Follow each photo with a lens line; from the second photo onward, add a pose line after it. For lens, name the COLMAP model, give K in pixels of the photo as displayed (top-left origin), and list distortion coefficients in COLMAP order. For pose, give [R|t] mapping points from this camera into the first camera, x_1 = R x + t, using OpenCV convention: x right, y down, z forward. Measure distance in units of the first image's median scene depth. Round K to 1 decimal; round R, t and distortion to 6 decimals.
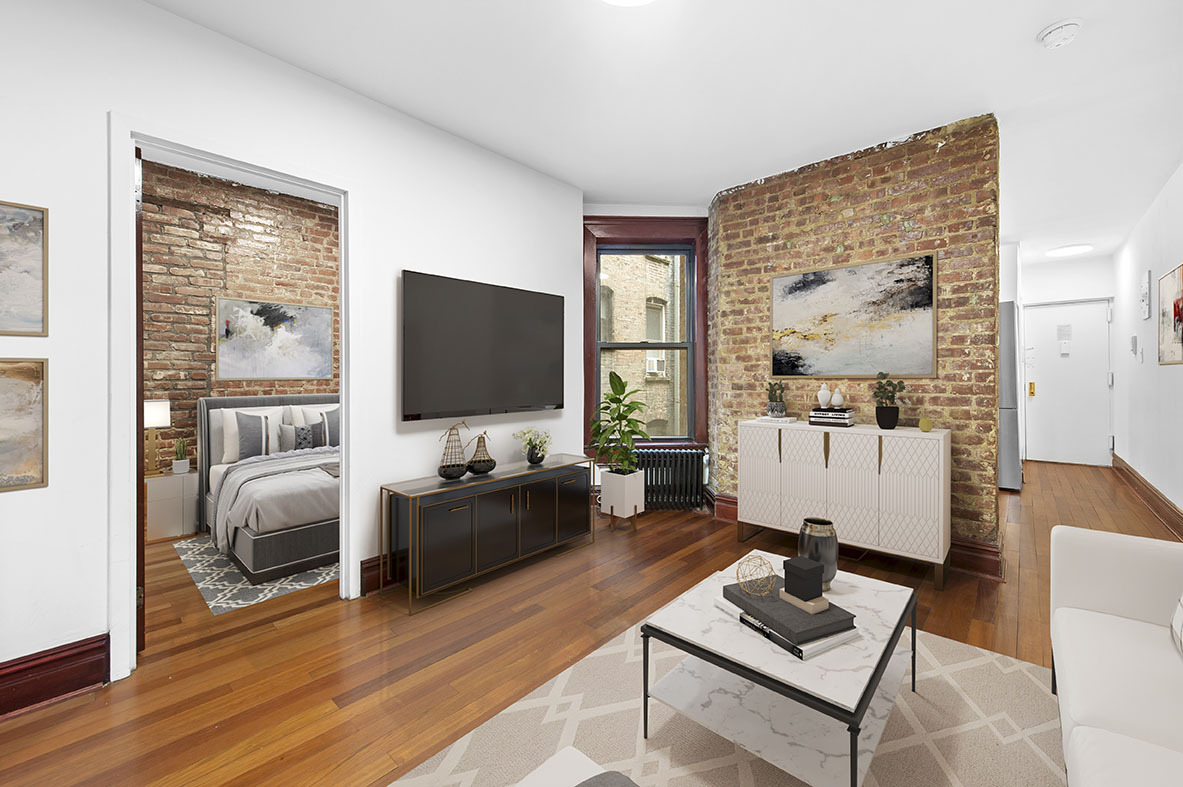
lens RADIAL K [[468.0, 0, 591.5], [0, 468.0, 393.5], [0, 0, 1]] dist [-0.001722, -0.000377]
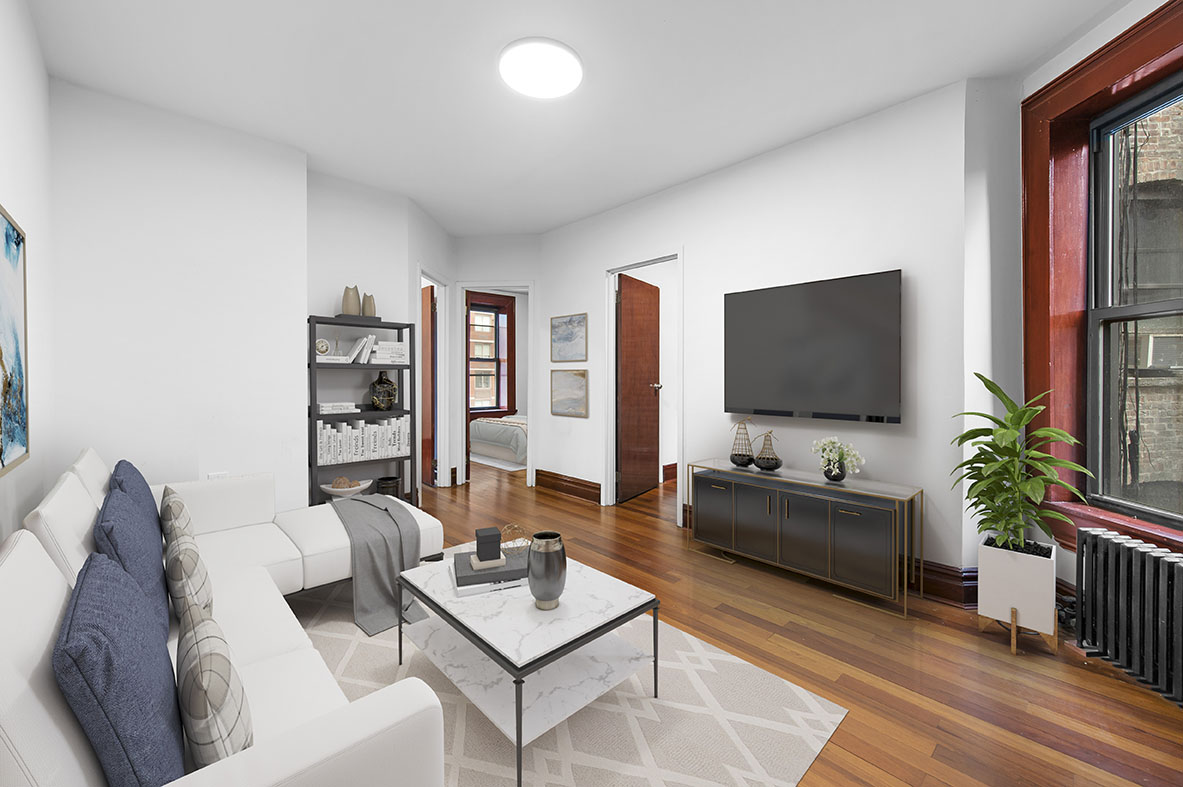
lens RADIAL K [[478.2, 0, 587.5], [0, 478.2, 374.7], [0, 0, 1]] dist [-0.000594, -0.000090]
pose [[-0.074439, 0.009218, -0.997183, 1.527708], [-0.033359, 0.999375, 0.011729, -0.075174], [0.996667, 0.034139, -0.074085, 1.203266]]
